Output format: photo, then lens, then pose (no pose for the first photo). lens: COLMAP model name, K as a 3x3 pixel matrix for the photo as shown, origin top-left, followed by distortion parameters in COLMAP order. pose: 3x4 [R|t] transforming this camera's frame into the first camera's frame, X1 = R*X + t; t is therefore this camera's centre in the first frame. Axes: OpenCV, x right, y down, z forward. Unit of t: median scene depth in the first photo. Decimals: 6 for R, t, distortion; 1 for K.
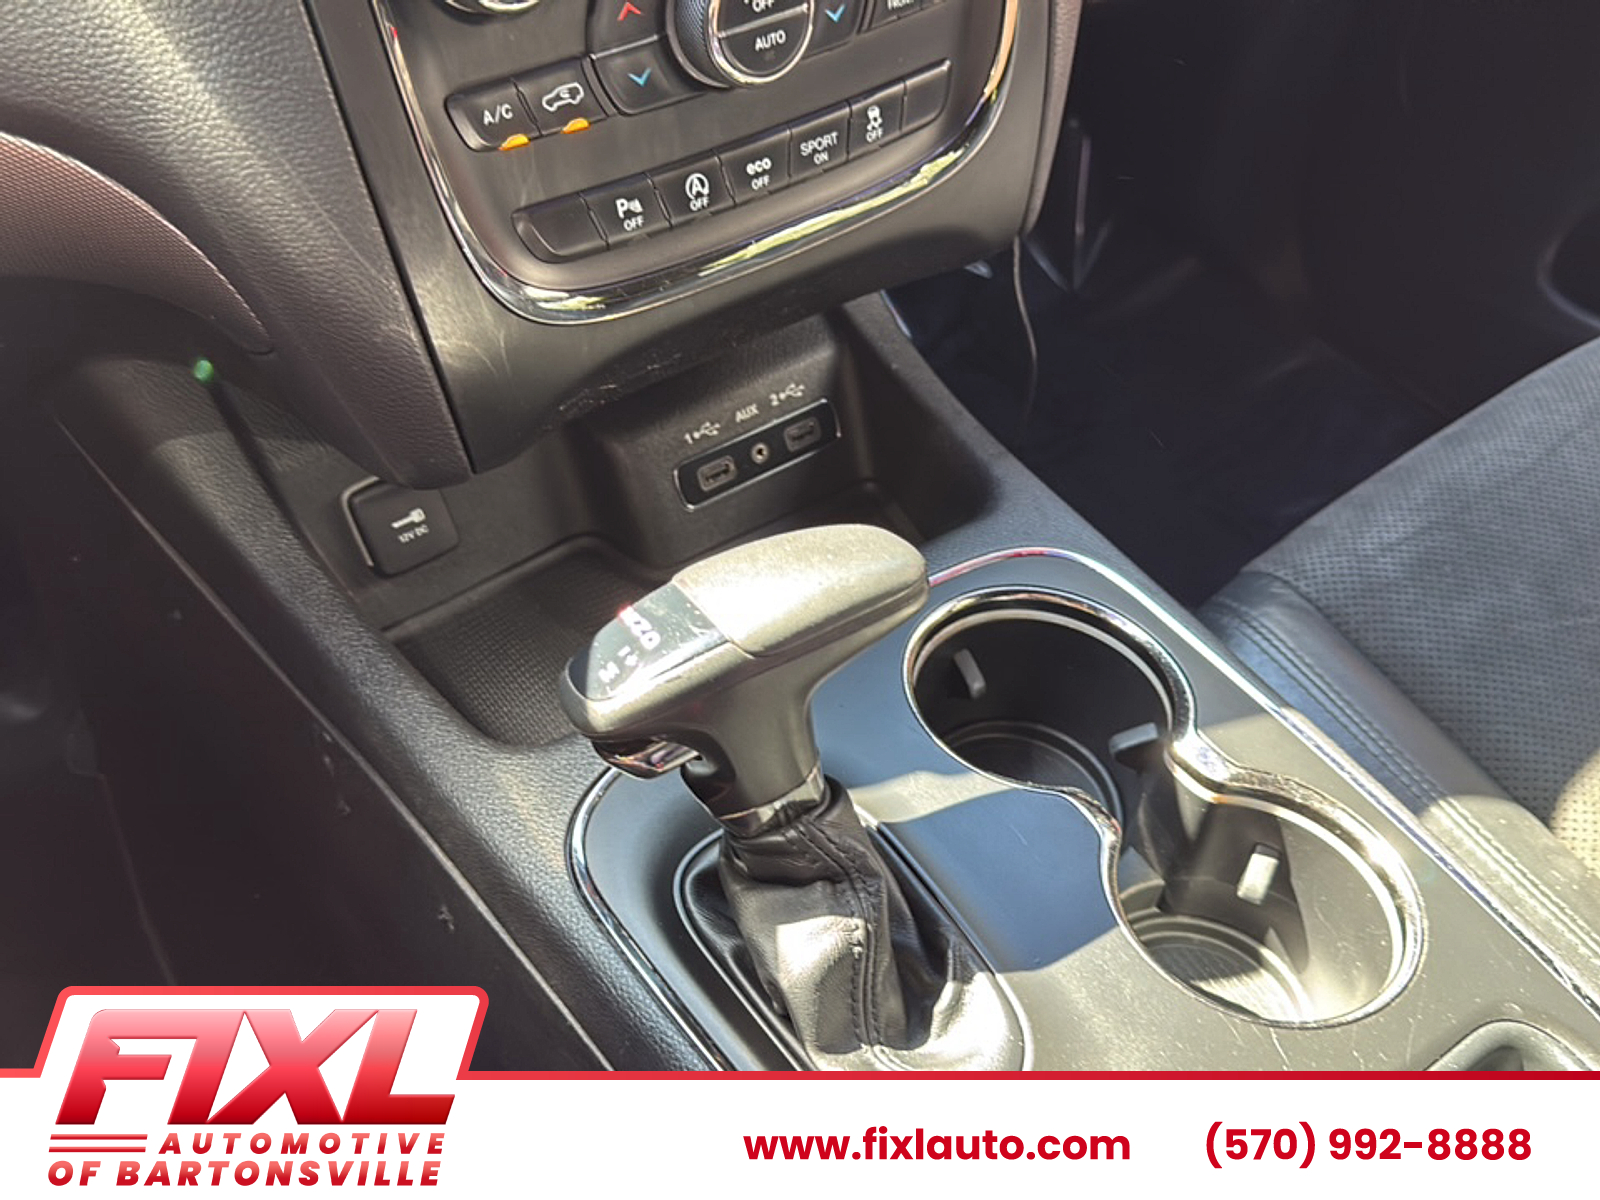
lens RADIAL K [[1443.2, 0, 792.2], [0, 1443.2, 609.8], [0, 0, 1]] dist [0.133527, -0.309619]
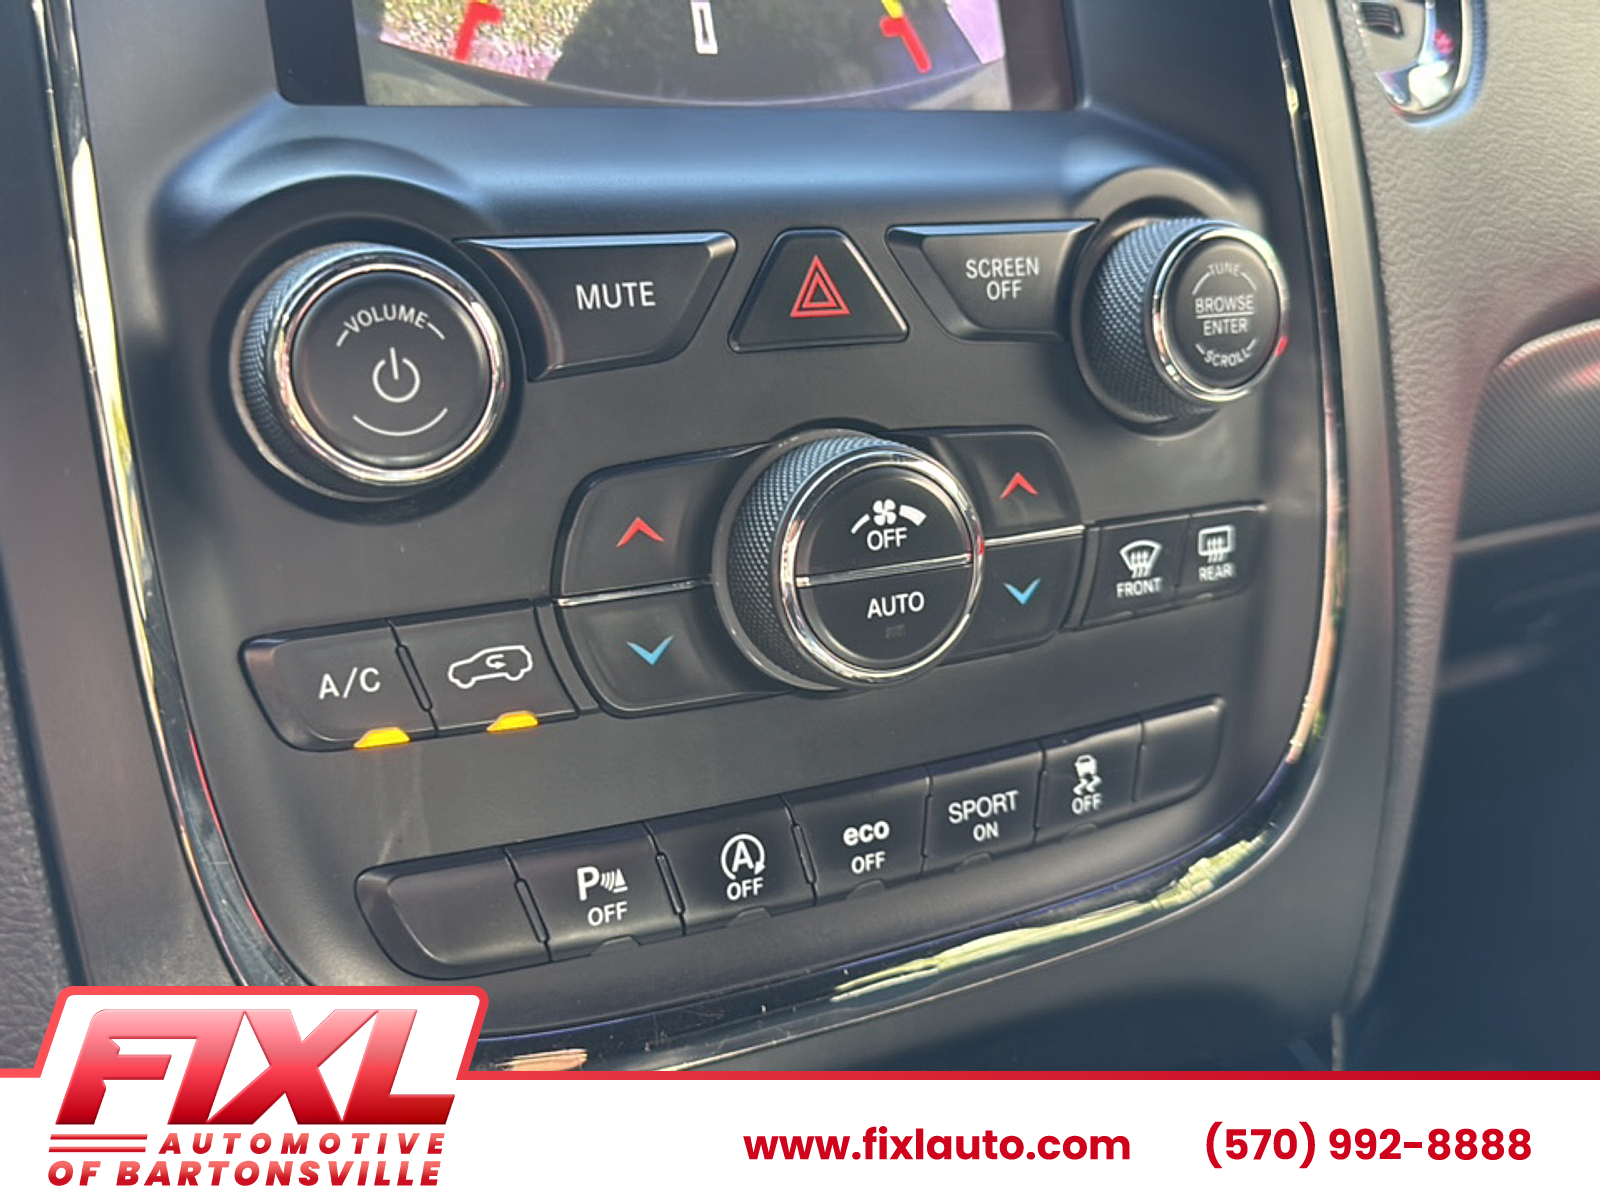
lens RADIAL K [[1443.2, 0, 792.2], [0, 1443.2, 609.8], [0, 0, 1]] dist [0.133527, -0.309619]
pose [[0.986807, 0.062680, -0.149277, 0.024794], [-0.124939, 0.881216, -0.455904, -0.129886], [0.102969, 0.468539, 0.877421, 0.489616]]
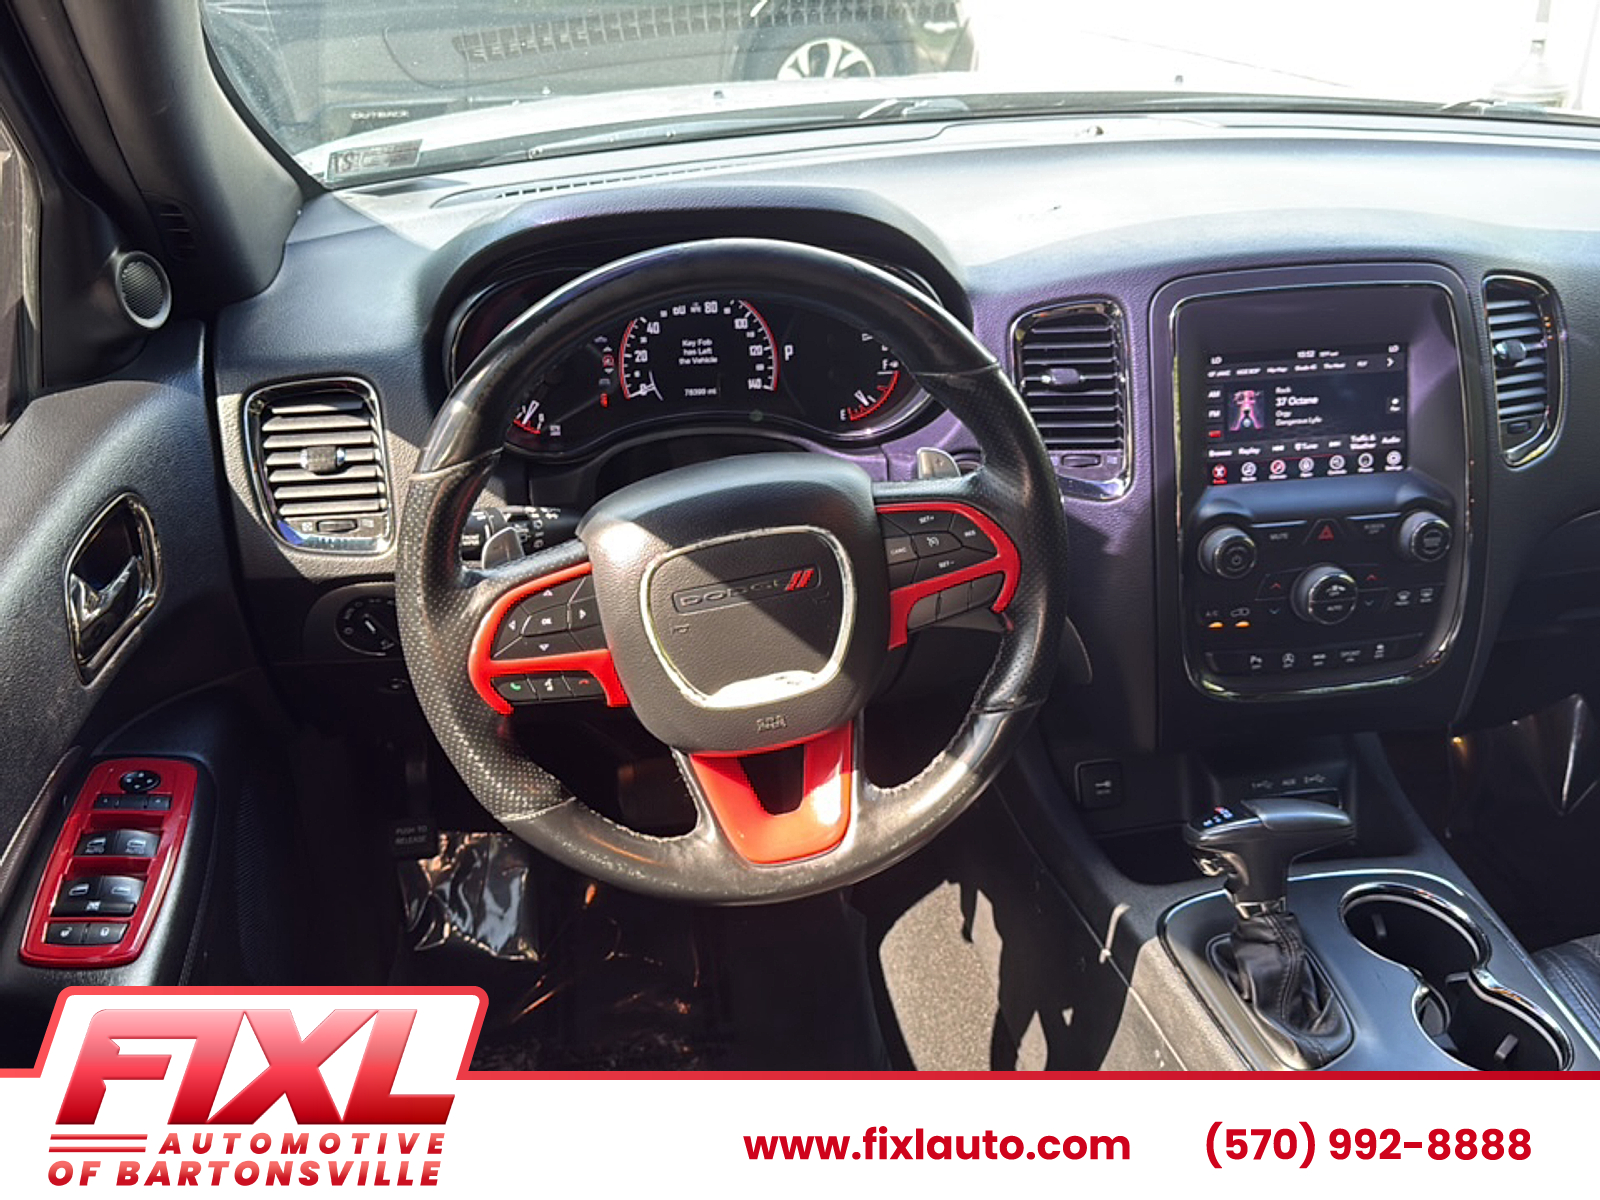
lens RADIAL K [[1443.2, 0, 792.2], [0, 1443.2, 609.8], [0, 0, 1]] dist [0.133527, -0.309619]
pose [[0.899088, 0.202167, -0.388289, 0.107228], [-0.314147, 0.915690, -0.250646, 0.454336], [0.304880, 0.347333, 0.886796, -1.285789]]
